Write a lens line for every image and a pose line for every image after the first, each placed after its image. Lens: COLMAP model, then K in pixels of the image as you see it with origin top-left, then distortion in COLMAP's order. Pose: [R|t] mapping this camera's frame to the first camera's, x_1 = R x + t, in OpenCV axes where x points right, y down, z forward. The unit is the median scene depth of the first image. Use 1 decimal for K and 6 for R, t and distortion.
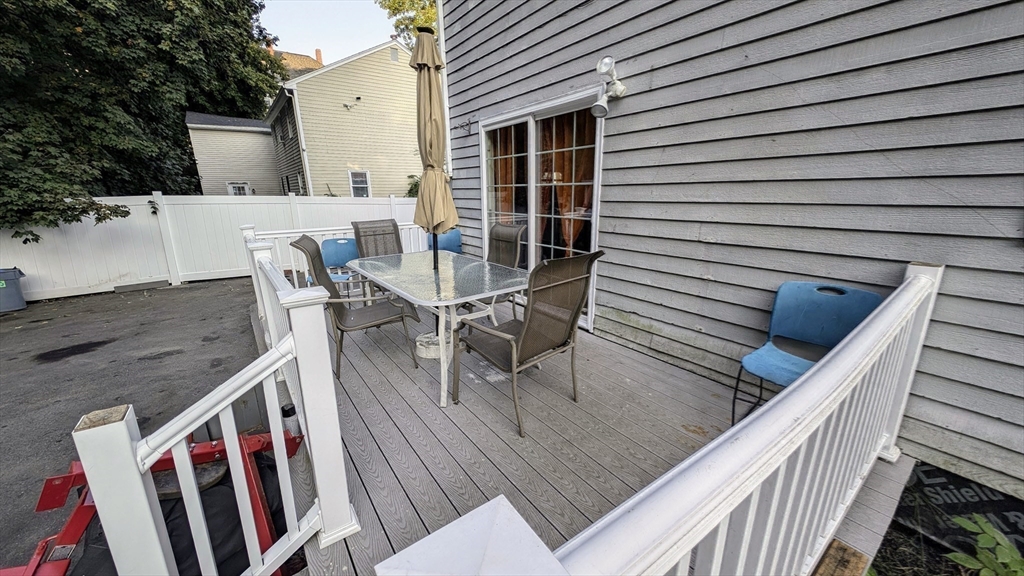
lens RADIAL K [[369.6, 0, 510.5], [0, 369.6, 289.6], [0, 0, 1]] dist [0.001002, -0.000041]
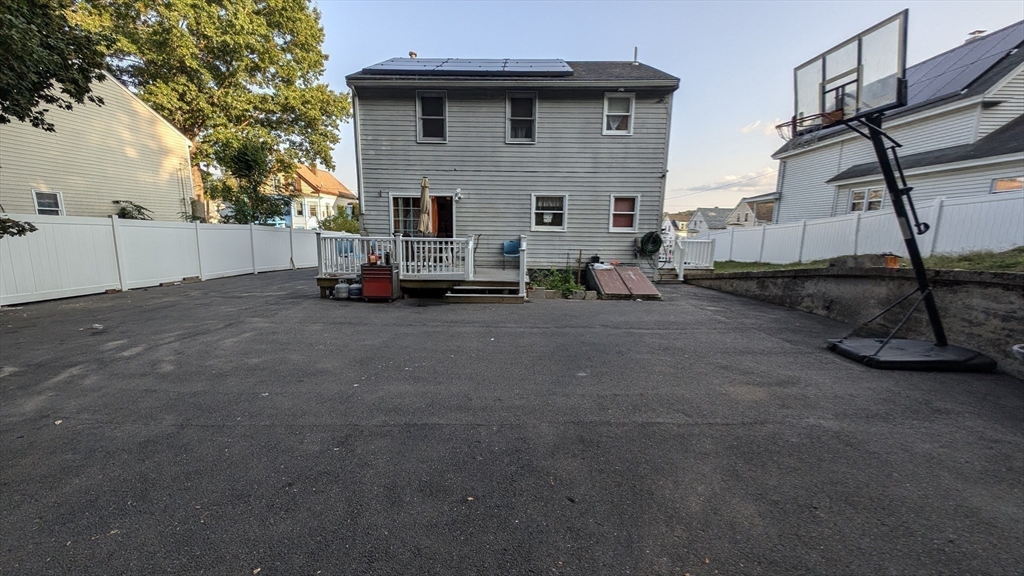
lens RADIAL K [[369.6, 0, 510.5], [0, 369.6, 285.6], [0, 0, 1]] dist [0.001002, -0.000041]
pose [[0.591591, -0.114779, 0.798026, -1.547747], [0.189003, 0.981976, 0.001125, 0.273544], [-0.783772, 0.150164, 0.602622, -0.940881]]
